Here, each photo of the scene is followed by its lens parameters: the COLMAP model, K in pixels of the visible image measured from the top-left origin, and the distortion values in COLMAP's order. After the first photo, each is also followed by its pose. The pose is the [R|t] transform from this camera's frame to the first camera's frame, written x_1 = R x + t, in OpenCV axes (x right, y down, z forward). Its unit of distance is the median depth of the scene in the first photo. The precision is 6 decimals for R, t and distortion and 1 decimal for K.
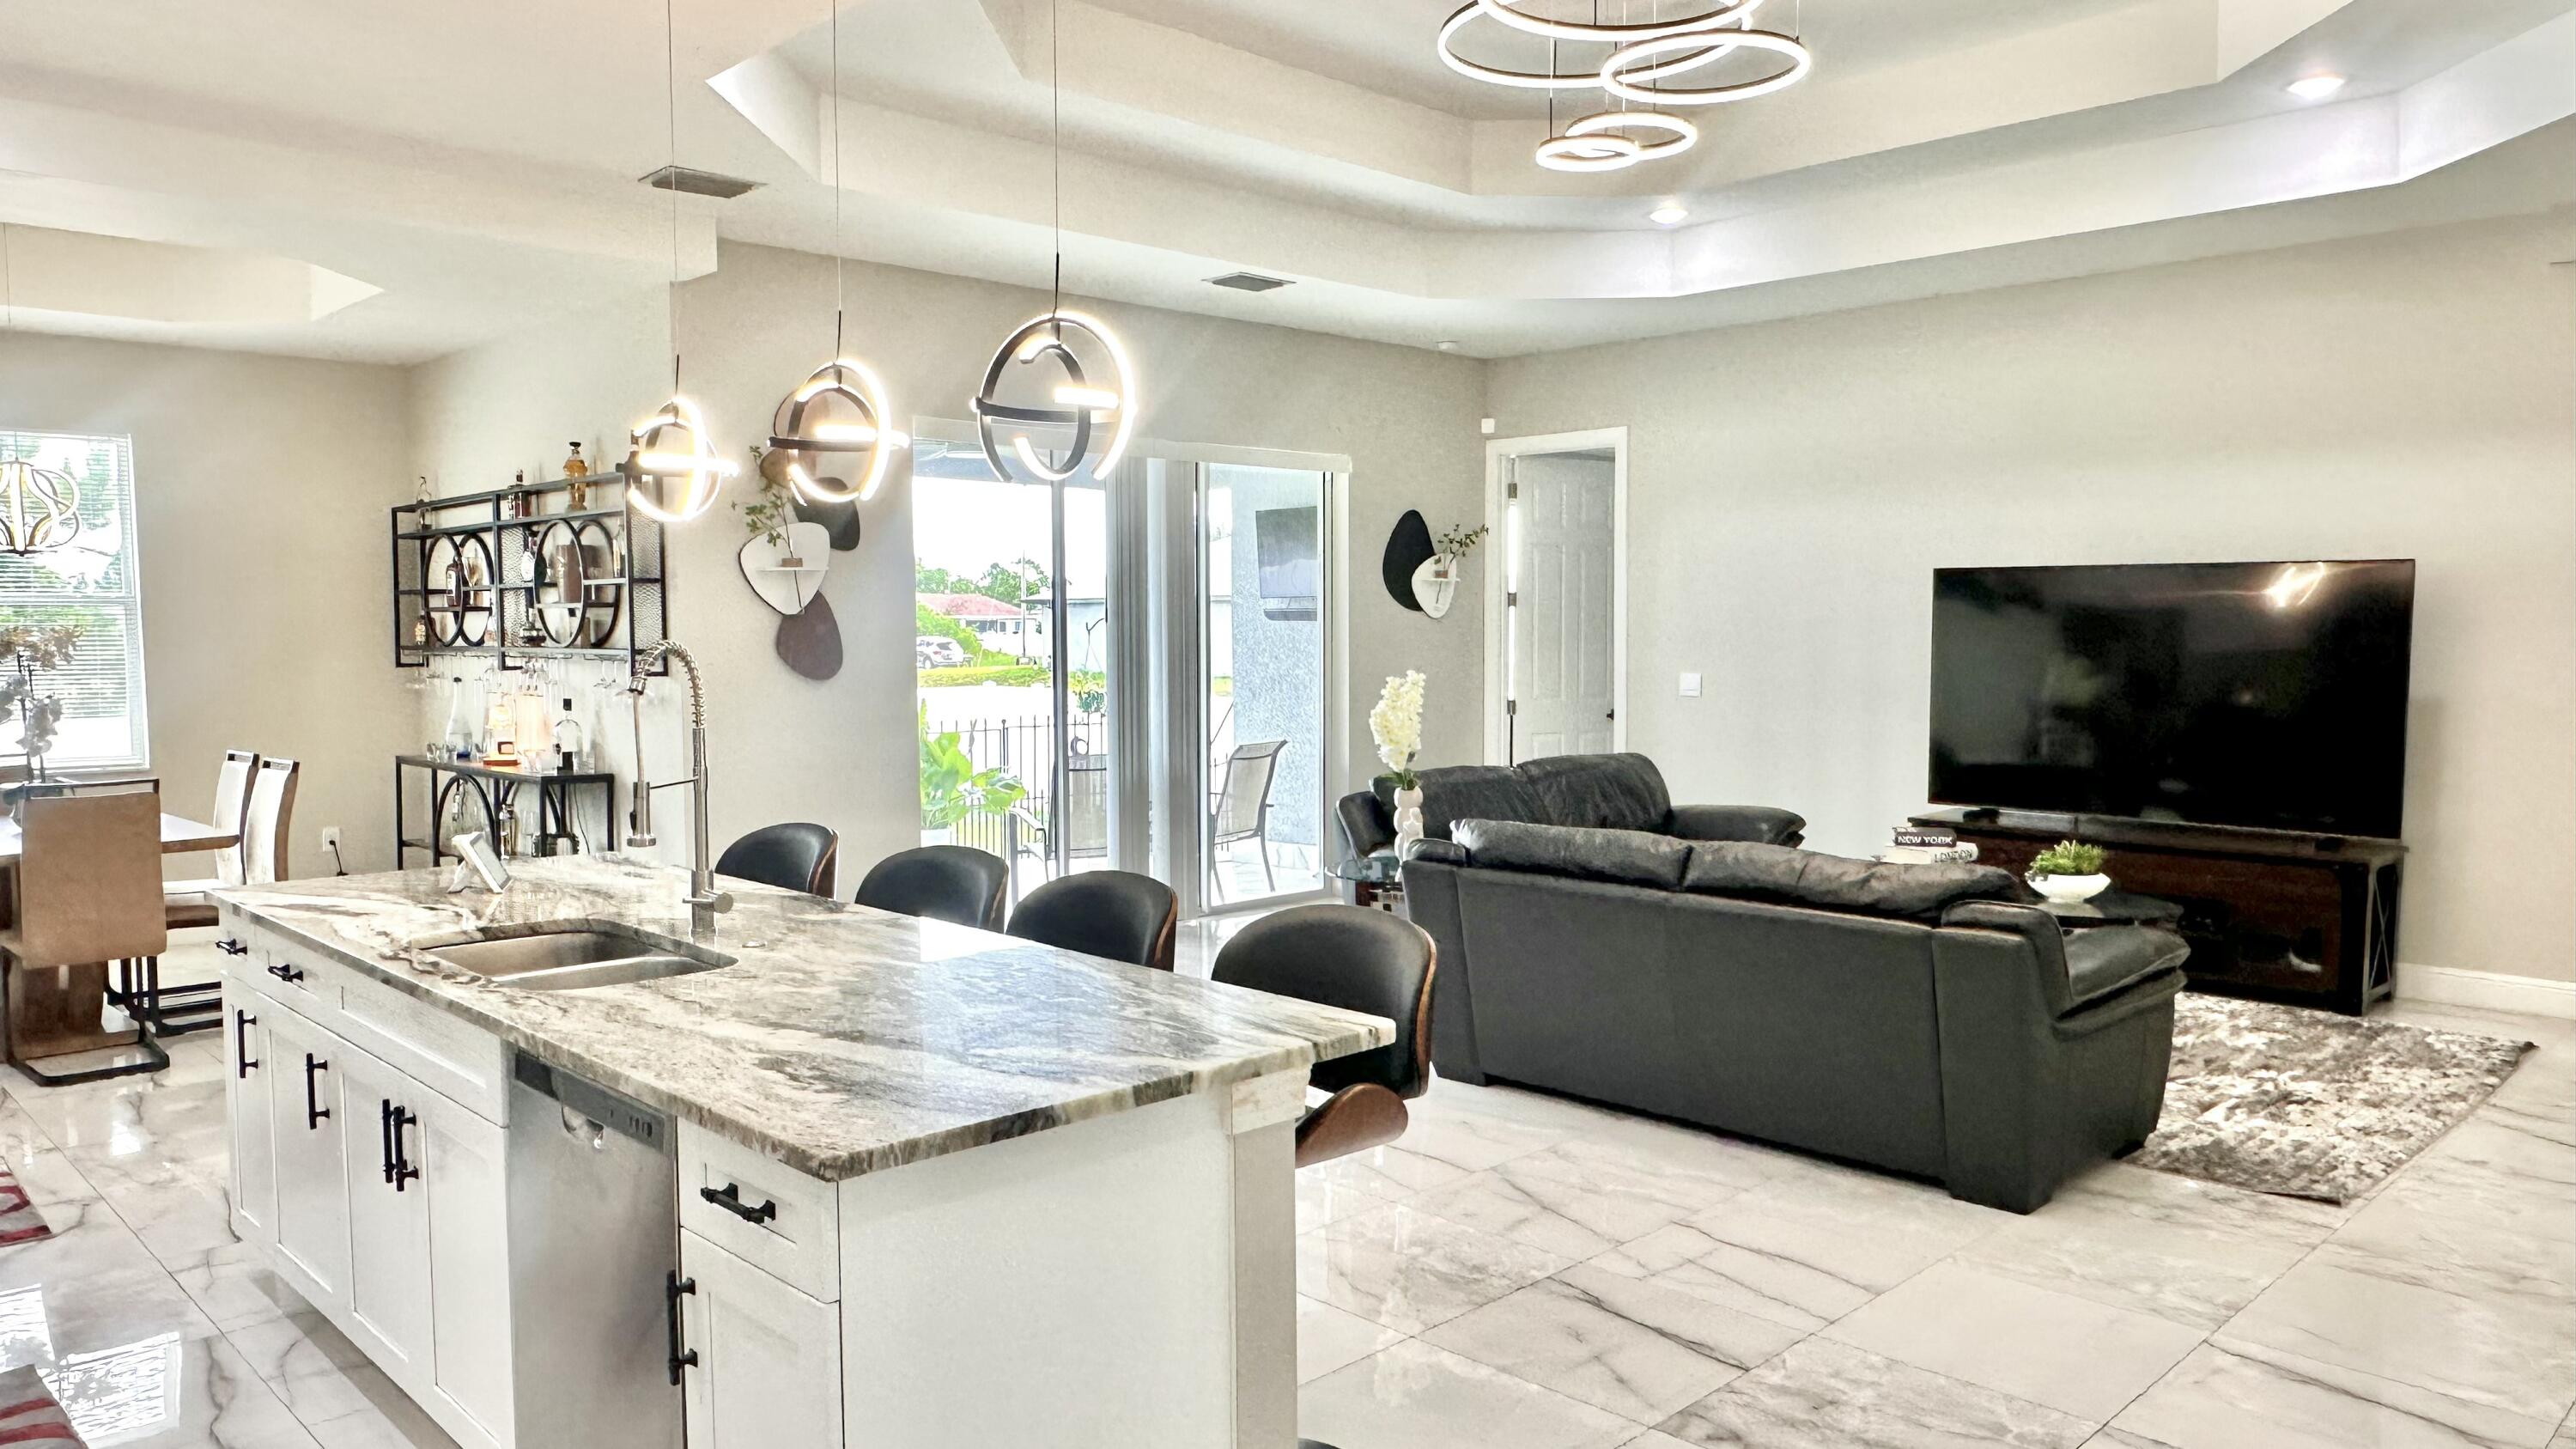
lens RADIAL K [[1728.4, 0, 1290.7], [0, 1728.4, 736.9], [0, 0, 1]] dist [0.017792, 0.003458]
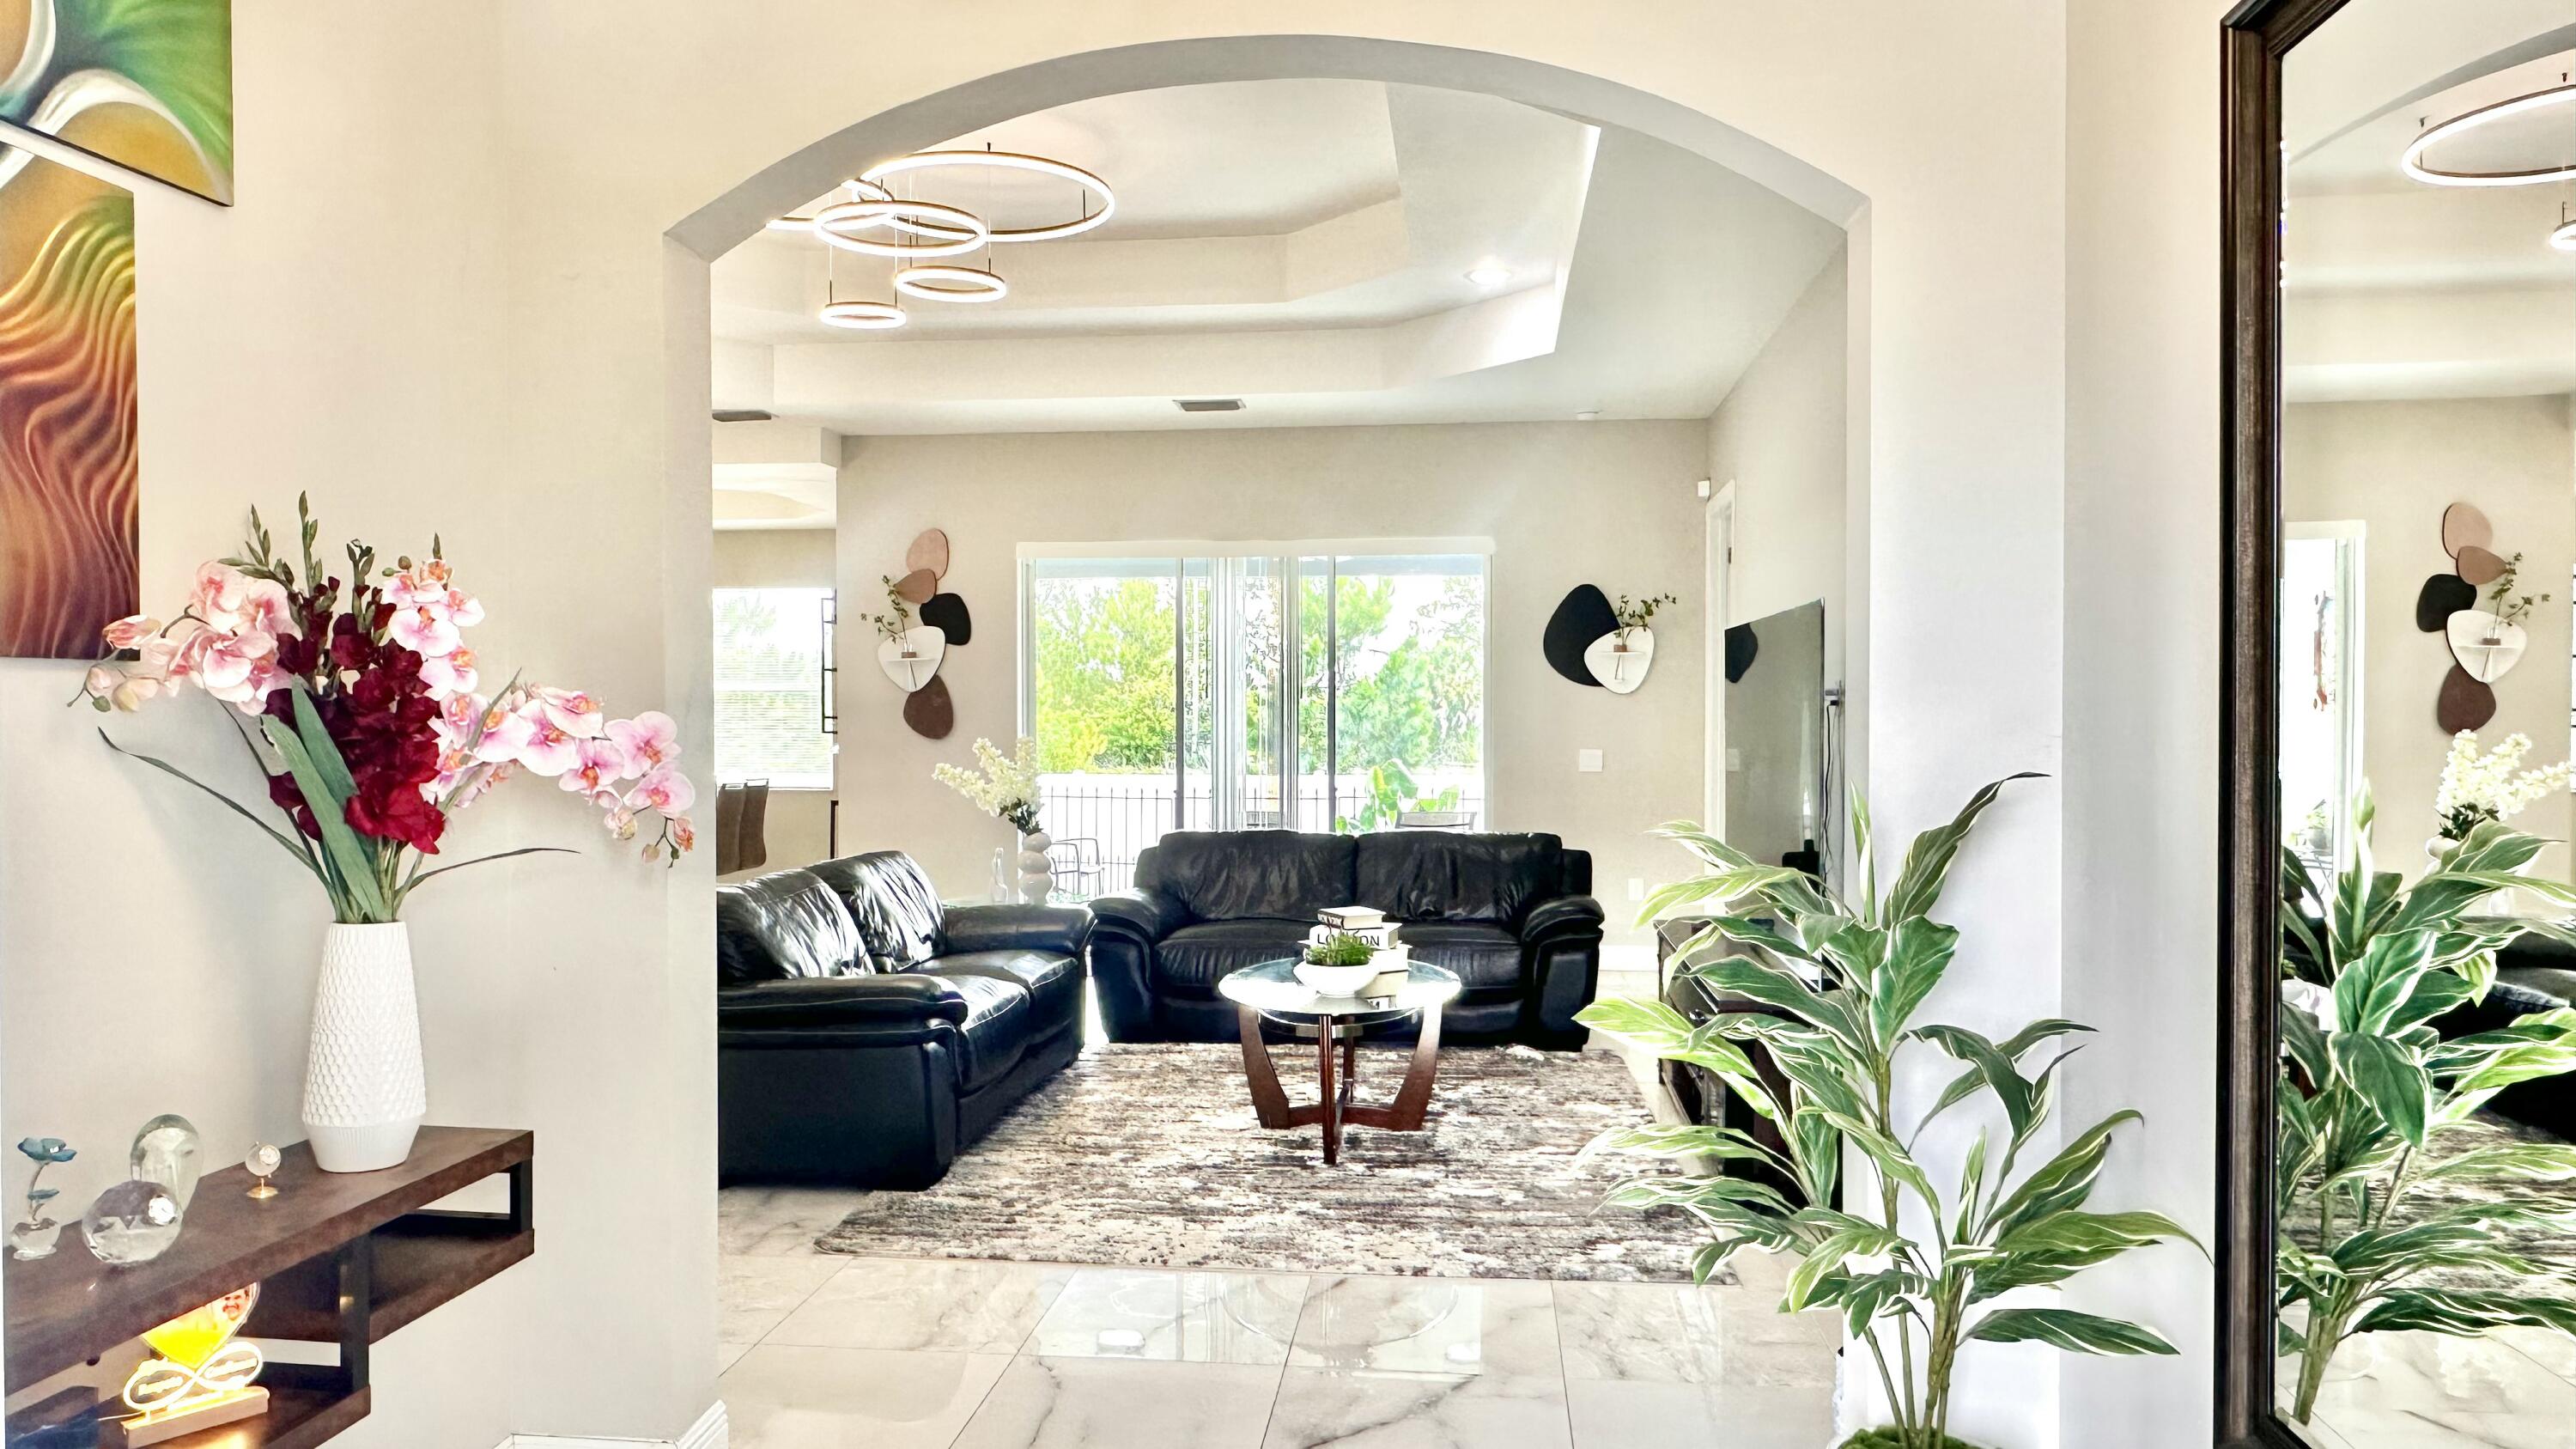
lens RADIAL K [[1728.4, 0, 1290.7], [0, 1728.4, 736.9], [0, 0, 1]] dist [0.017792, 0.003458]
pose [[0.632782, 0.014414, -0.774196, 0.715477], [-0.053110, 0.998280, -0.024823, -0.011190], [0.772506, 0.056825, 0.632459, 0.251785]]
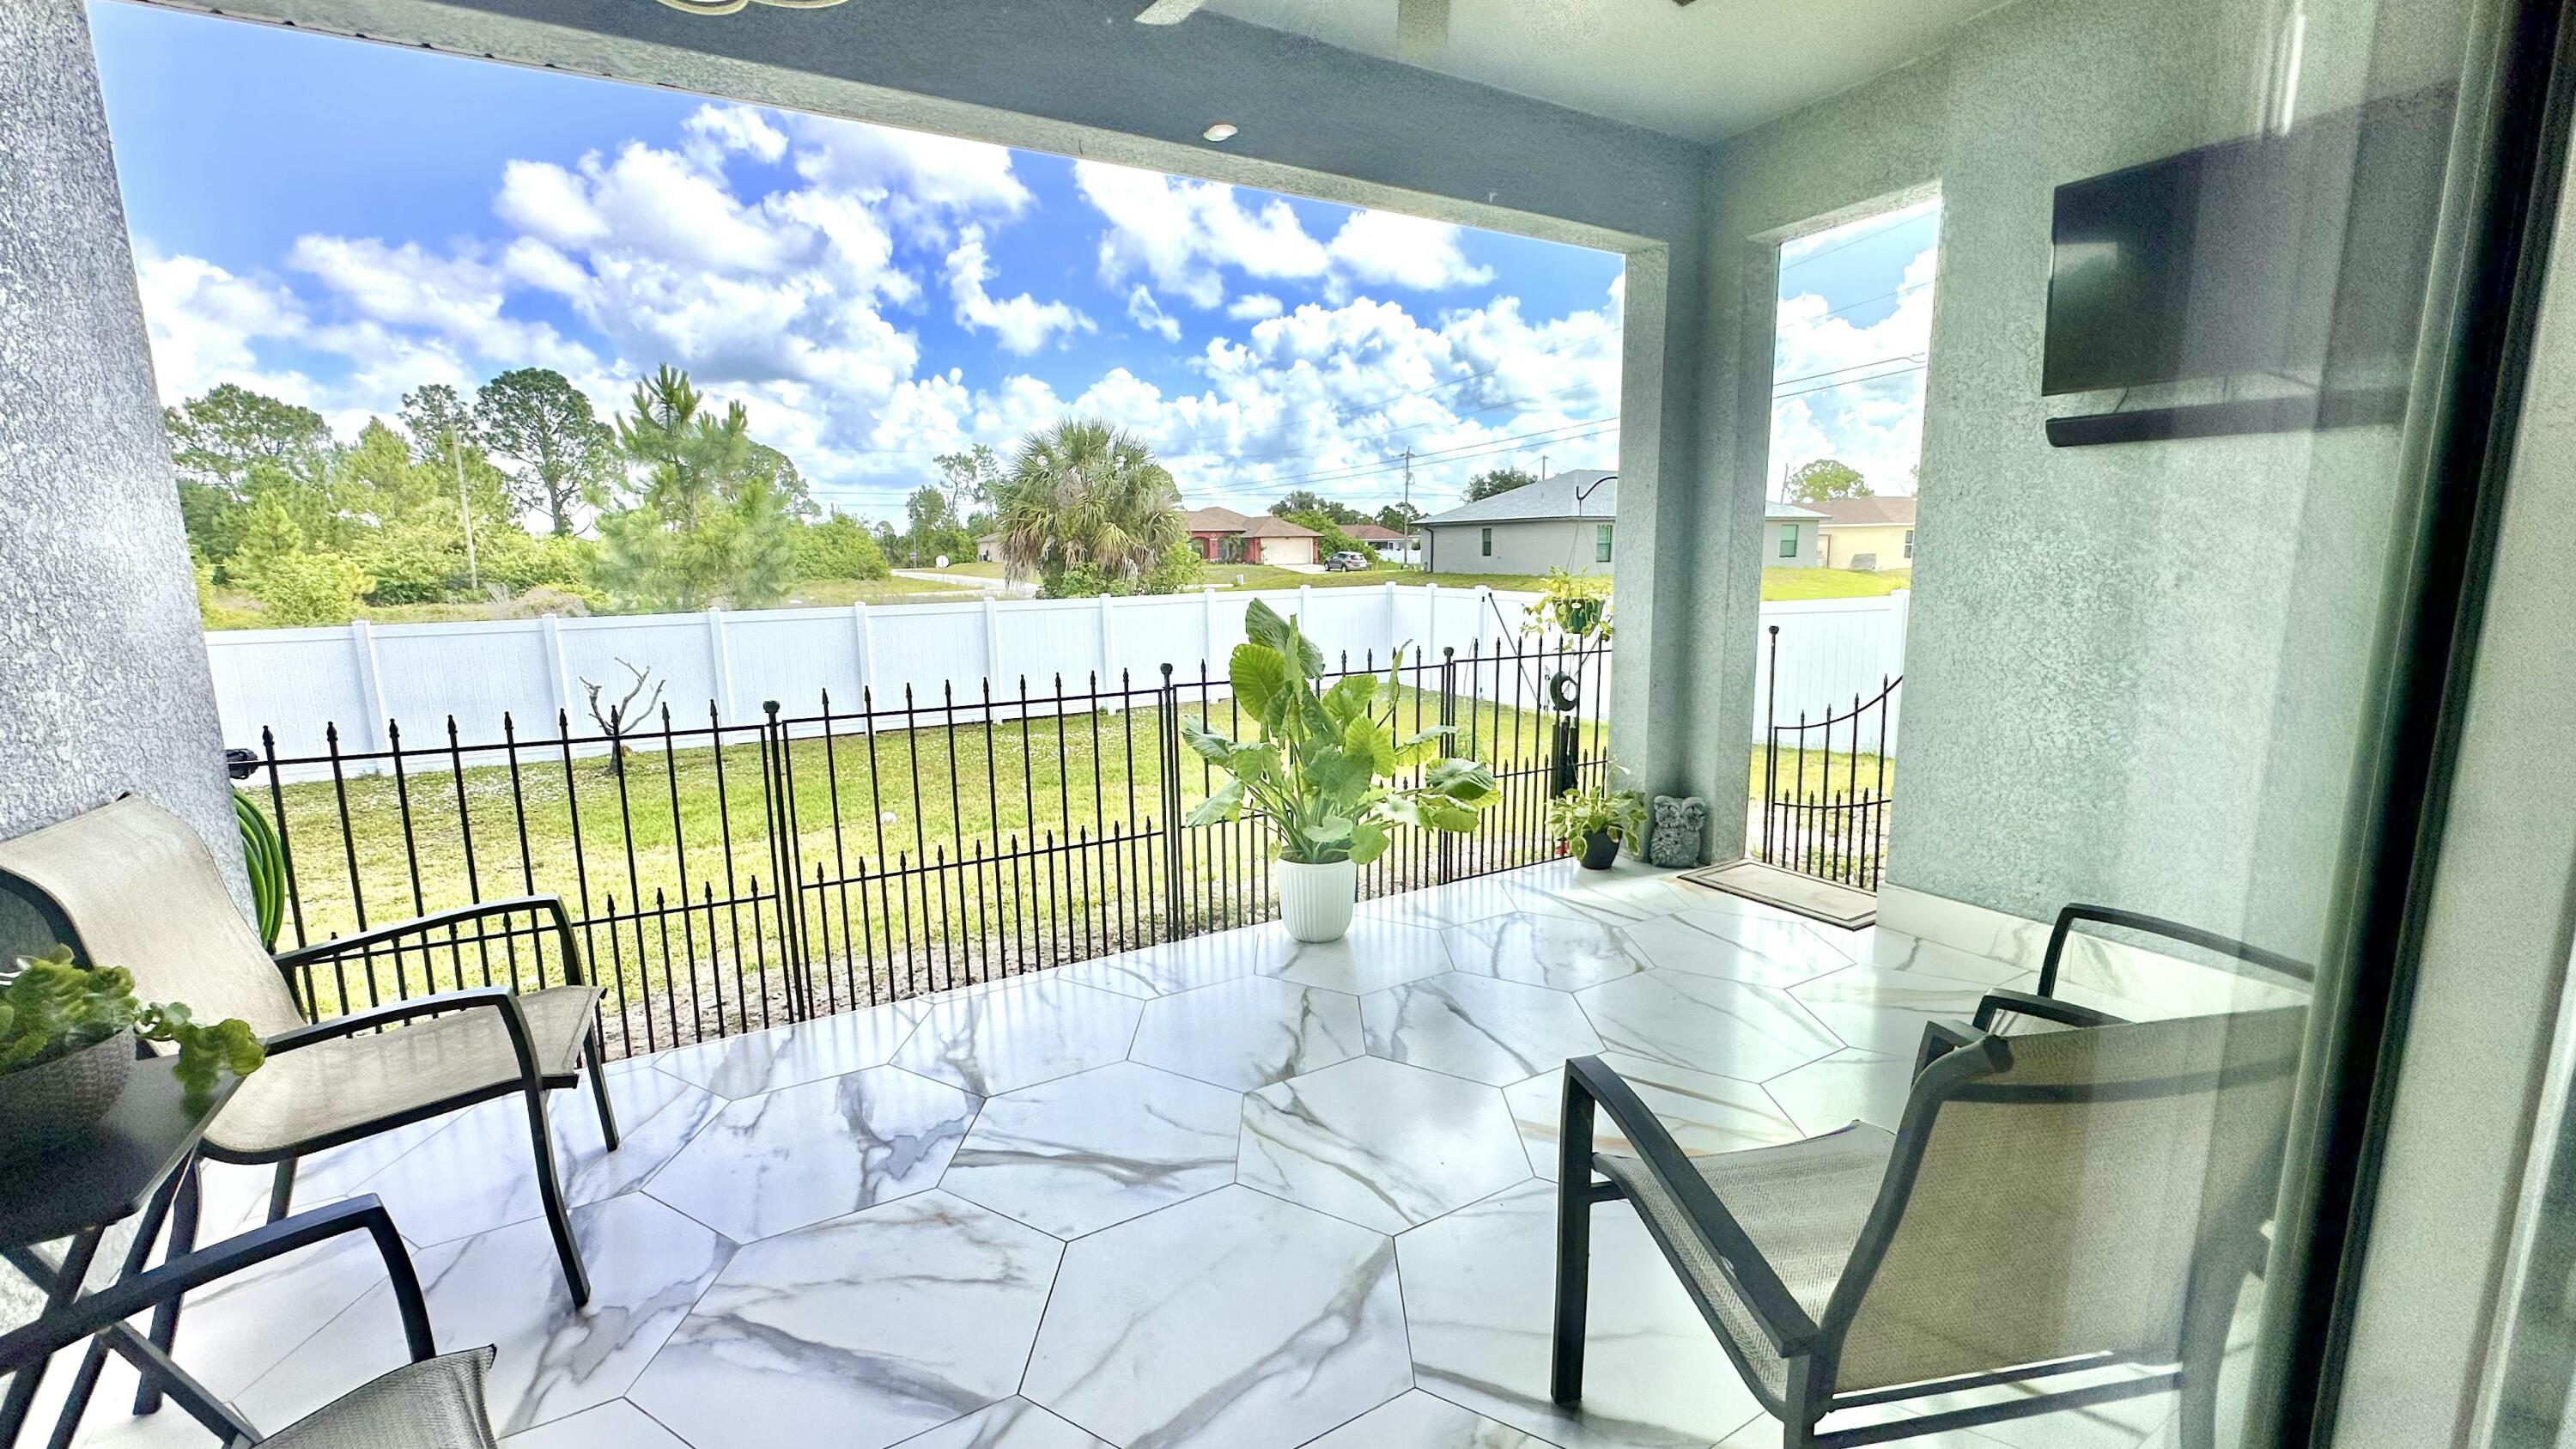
lens RADIAL K [[1031.5, 0, 1290.8], [0, 1031.5, 724.6], [0, 0, 1]] dist [-0.004976, 0.000189]
pose [[0.966784, 0.035390, -0.253135, -0.145832], [-0.008134, 0.994126, 0.107919, -0.023955], [0.255467, -0.102275, 0.961393, 0.737030]]
